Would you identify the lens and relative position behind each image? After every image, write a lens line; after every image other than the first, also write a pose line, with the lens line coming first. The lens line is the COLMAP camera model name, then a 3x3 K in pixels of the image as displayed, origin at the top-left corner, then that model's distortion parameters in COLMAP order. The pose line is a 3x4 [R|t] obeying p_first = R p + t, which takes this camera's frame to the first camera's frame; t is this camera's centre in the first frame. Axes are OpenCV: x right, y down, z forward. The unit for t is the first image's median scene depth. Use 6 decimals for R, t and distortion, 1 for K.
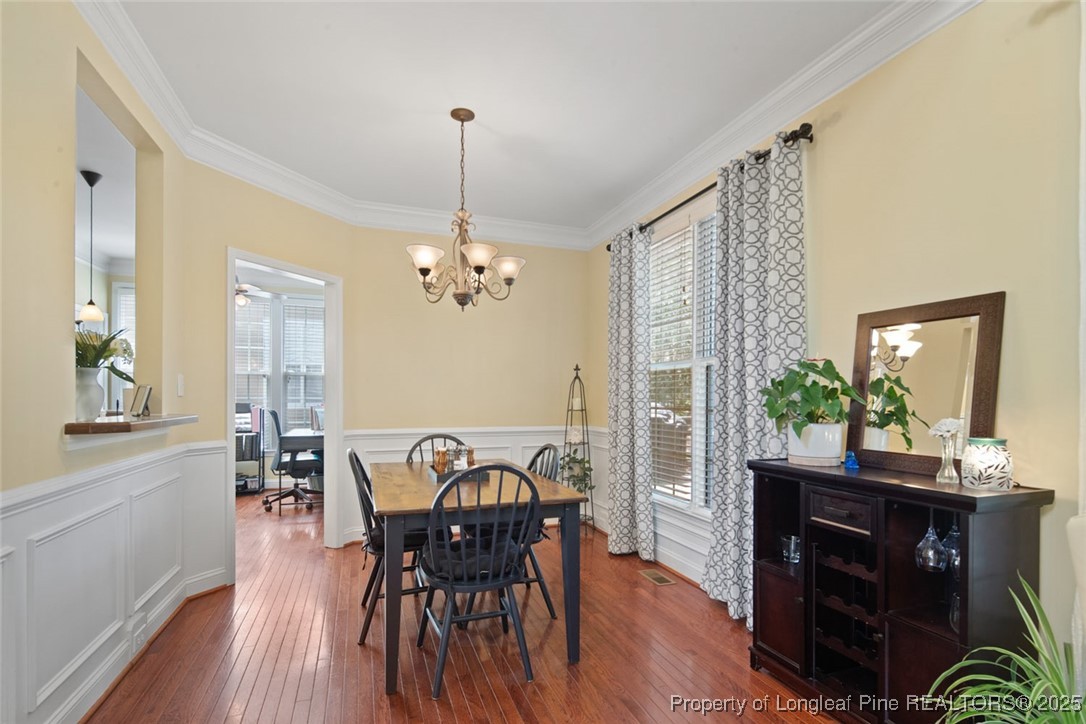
lens RADIAL K [[527.3, 0, 542.1], [0, 527.3, 396.7], [0, 0, 1]] dist [0.000057, -0.003249]
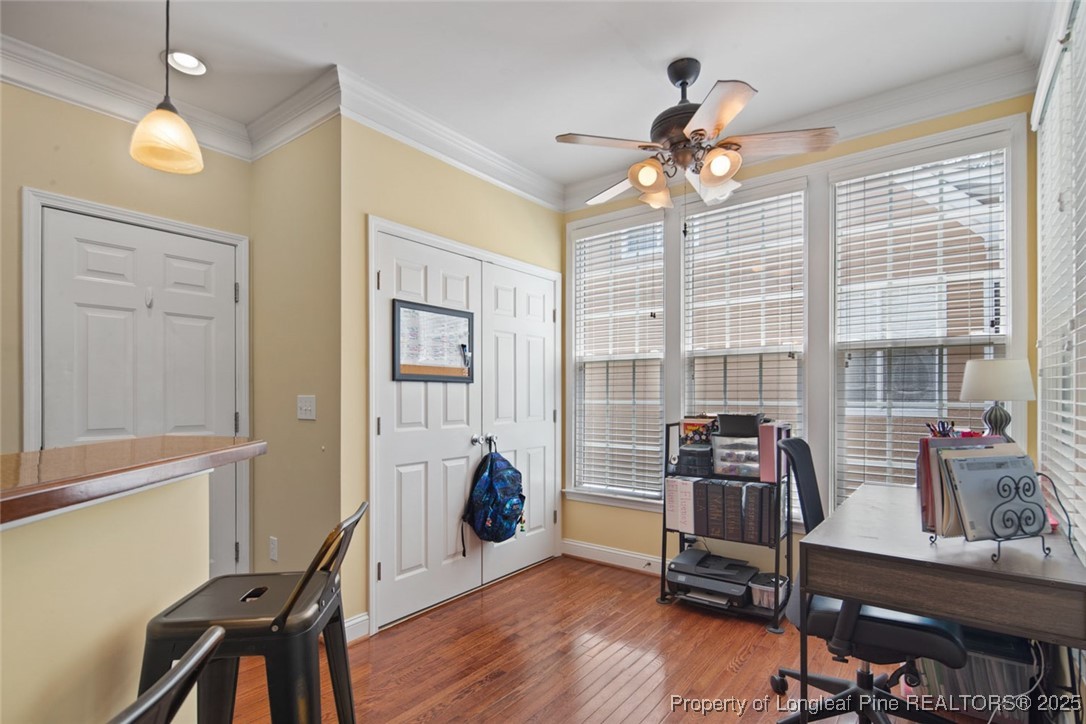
lens RADIAL K [[527.3, 0, 555.7], [0, 527.3, 397.4], [0, 0, 1]] dist [0.000057, -0.003249]
pose [[0.562642, -0.003047, -0.826695, -0.280048], [0.000030, 0.999993, -0.003665, -0.001336], [0.826700, 0.002037, 0.562639, 0.606819]]
